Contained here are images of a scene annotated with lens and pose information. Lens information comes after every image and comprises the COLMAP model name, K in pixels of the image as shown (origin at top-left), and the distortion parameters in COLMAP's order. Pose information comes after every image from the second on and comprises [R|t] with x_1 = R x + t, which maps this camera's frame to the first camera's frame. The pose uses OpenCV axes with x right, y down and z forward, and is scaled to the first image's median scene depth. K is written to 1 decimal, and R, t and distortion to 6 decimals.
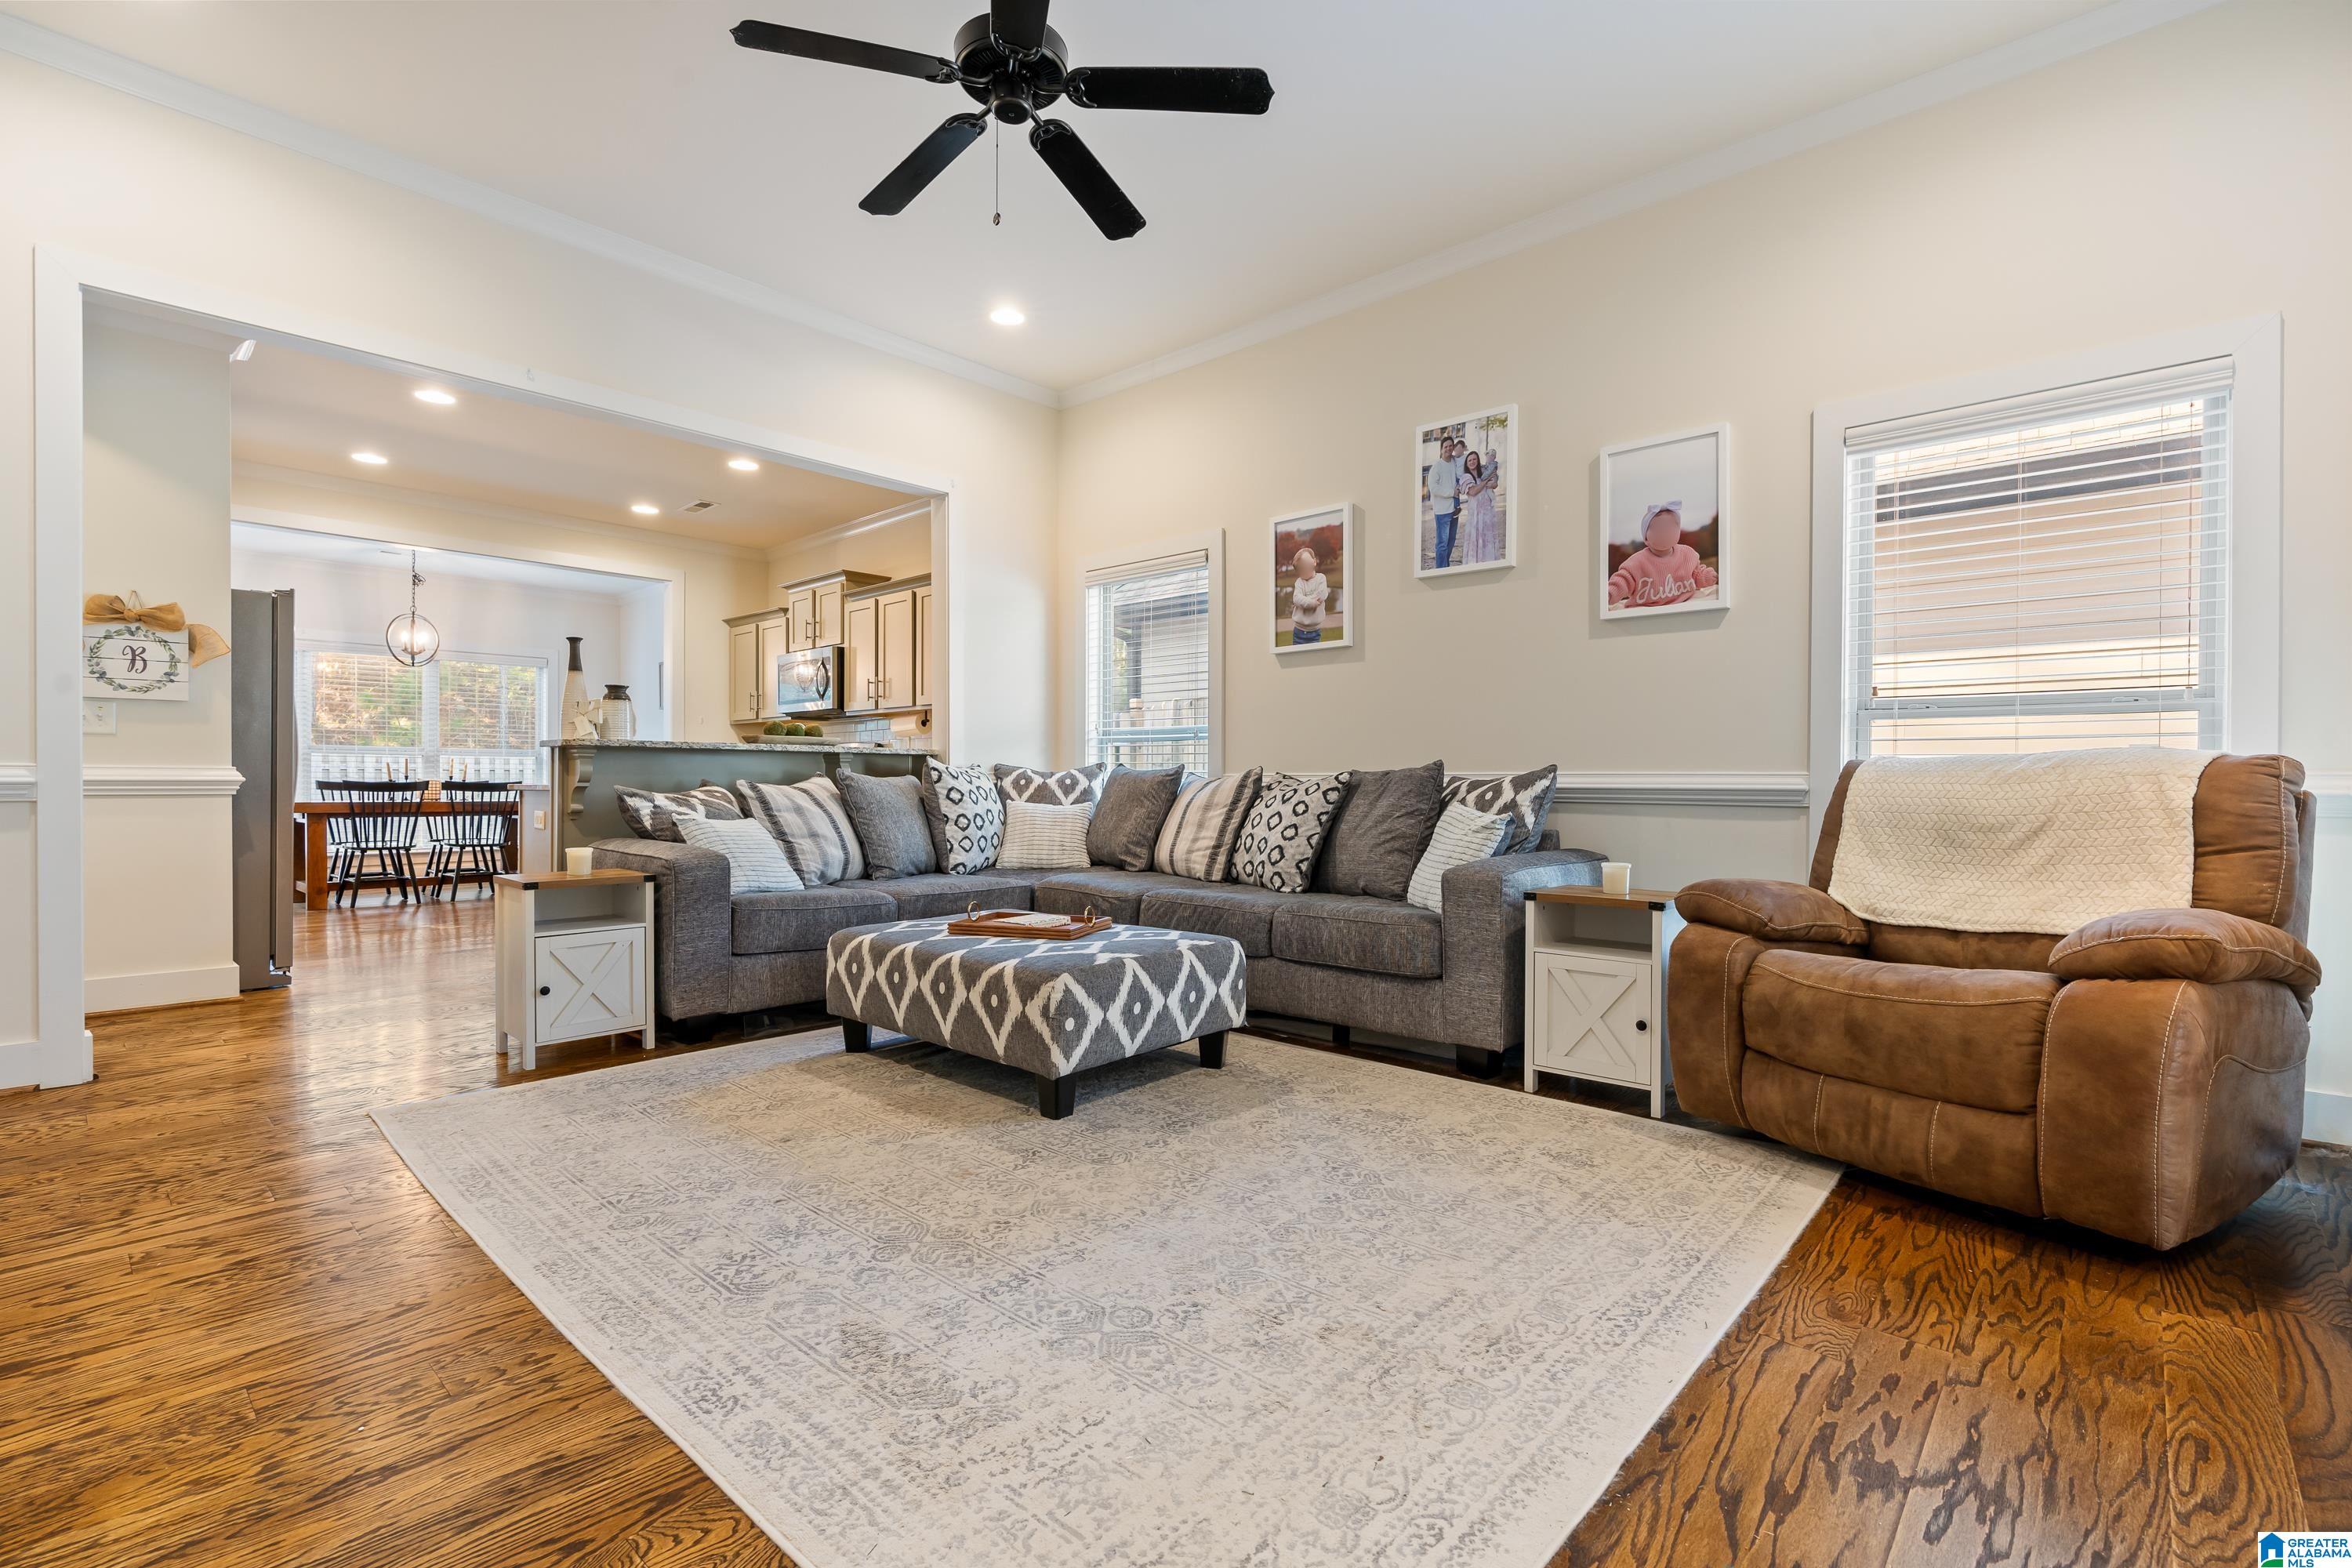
lens RADIAL K [[1051.2, 0, 1176.5], [0, 1051.2, 790.8], [0, 0, 1]] dist [-0.011492, 0.000860]
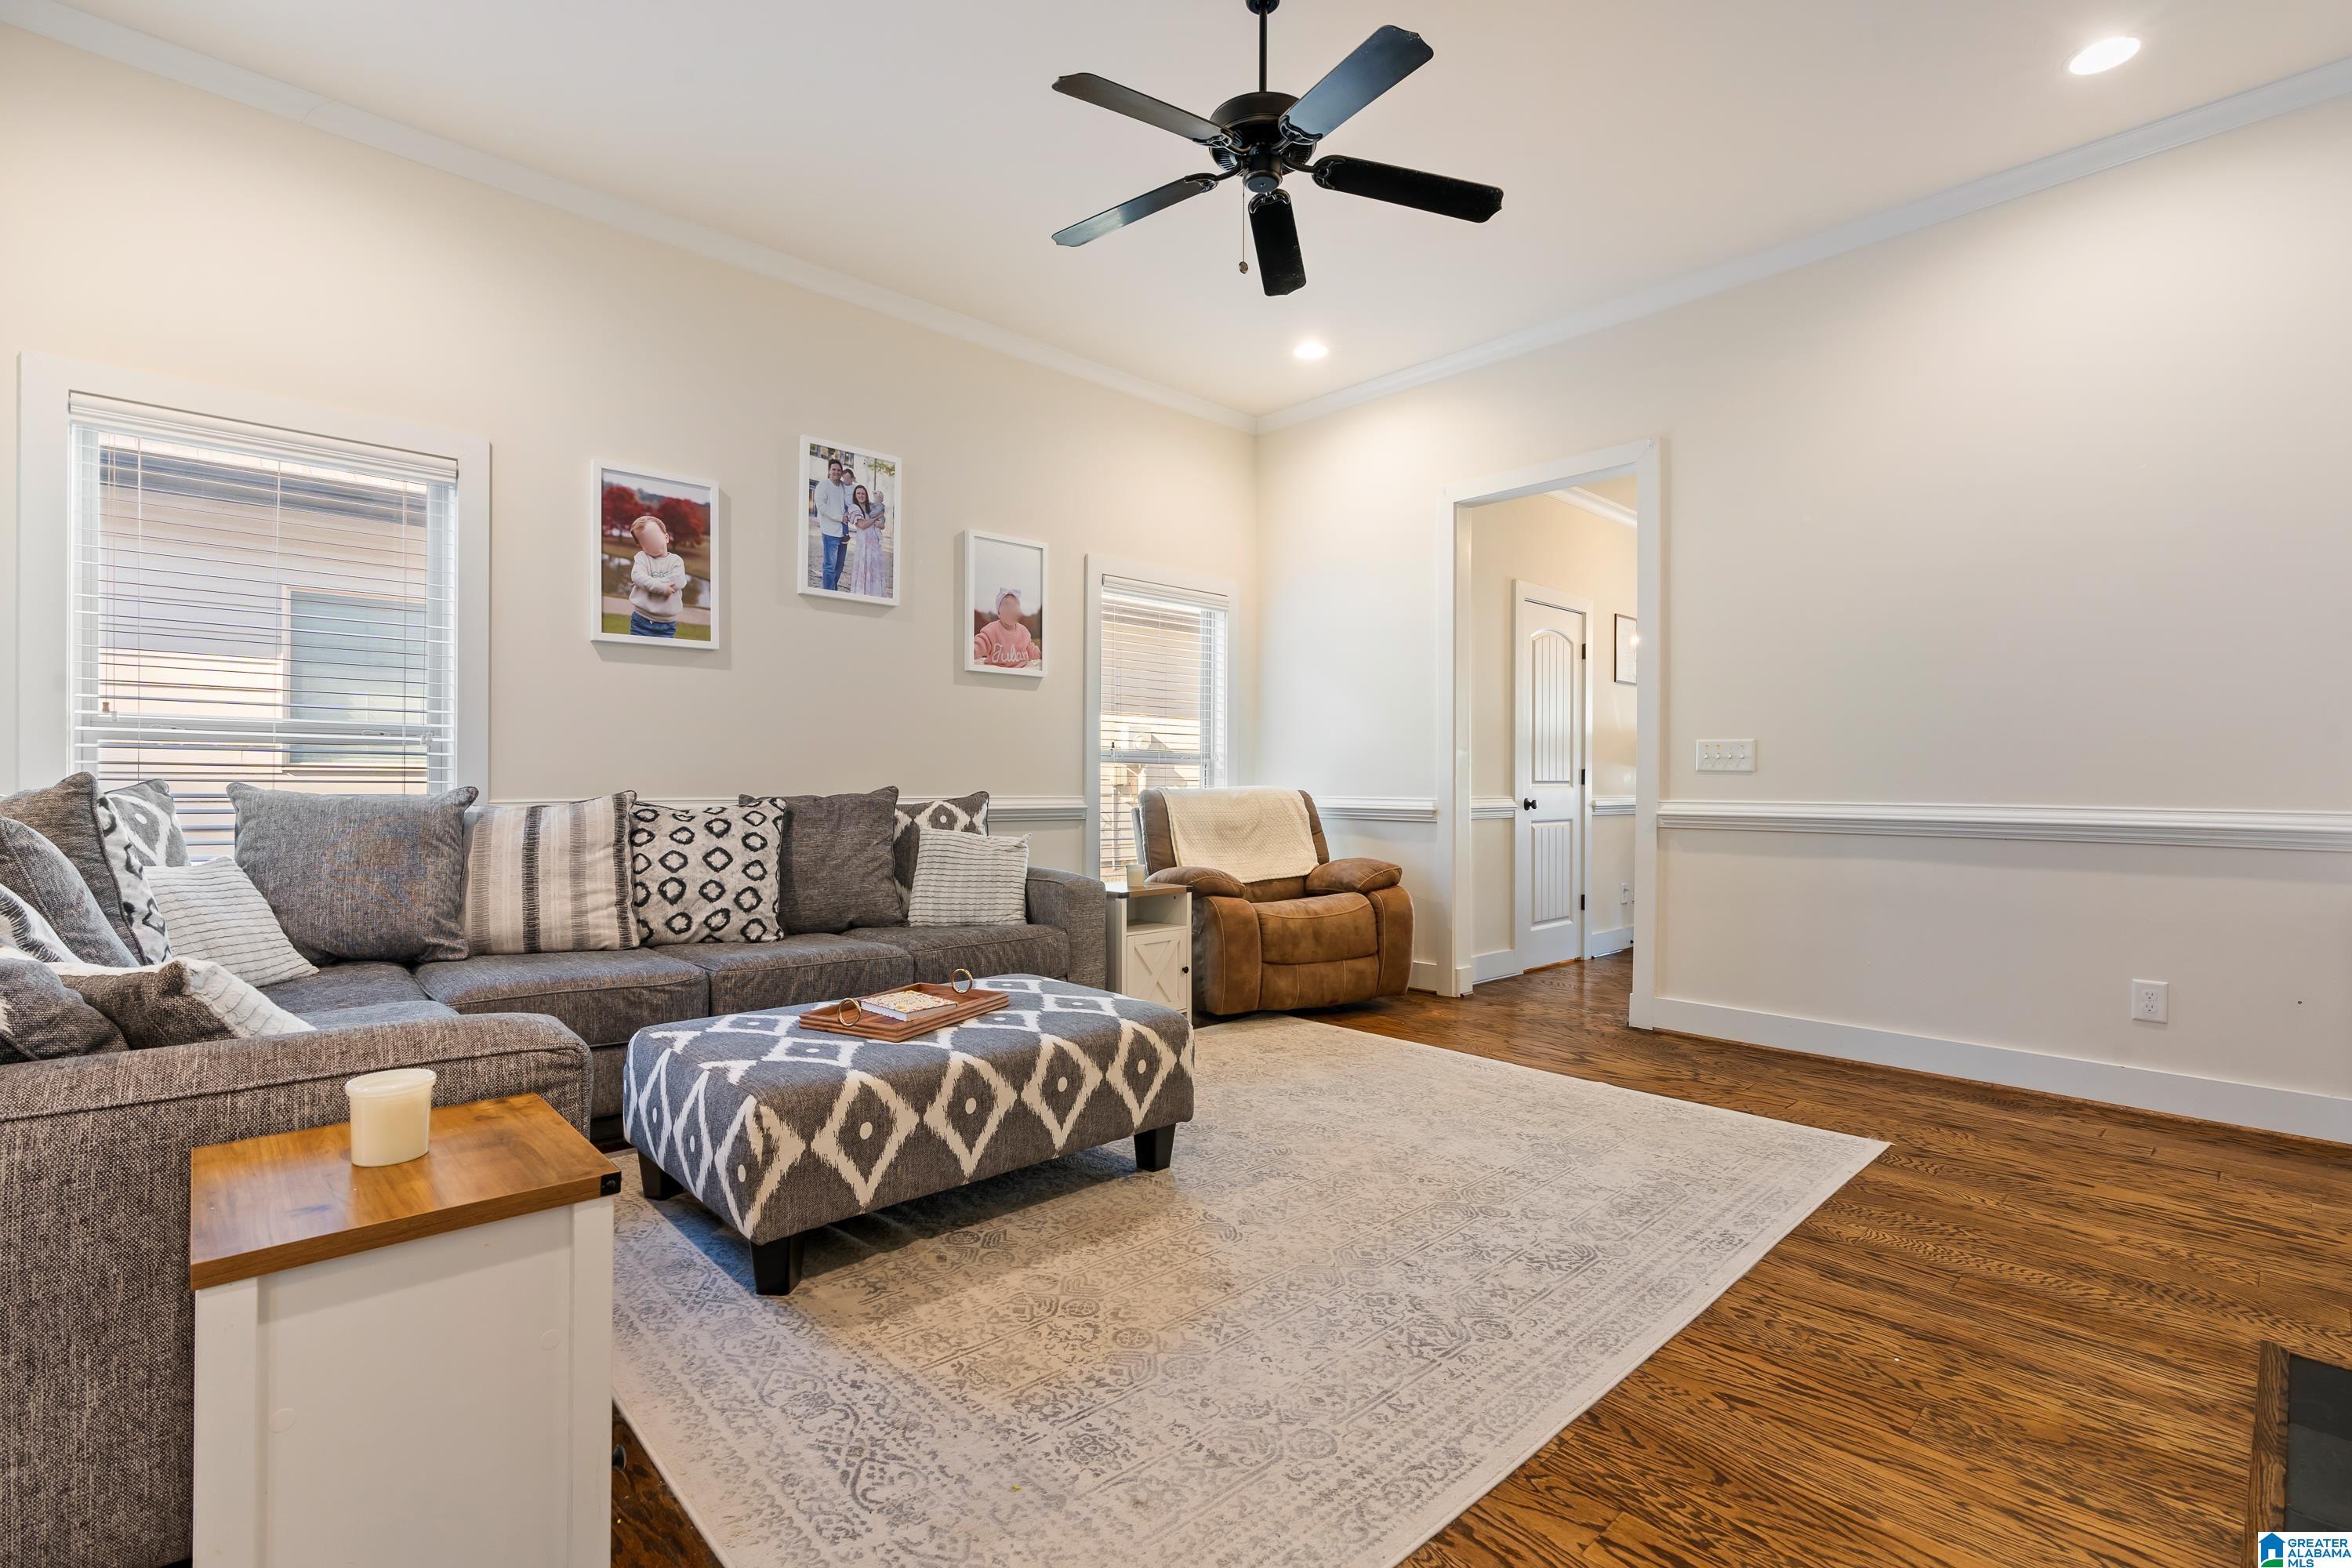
lens RADIAL K [[1078.5, 0, 1176.0], [0, 1078.5, 784.0], [0, 0, 1]] dist [-0.010991, -0.000304]
pose [[0.077864, -0.005162, 0.996951, -0.934861], [0.003852, 0.999981, 0.004876, -0.042404], [-0.996957, 0.003461, 0.077883, 0.761019]]
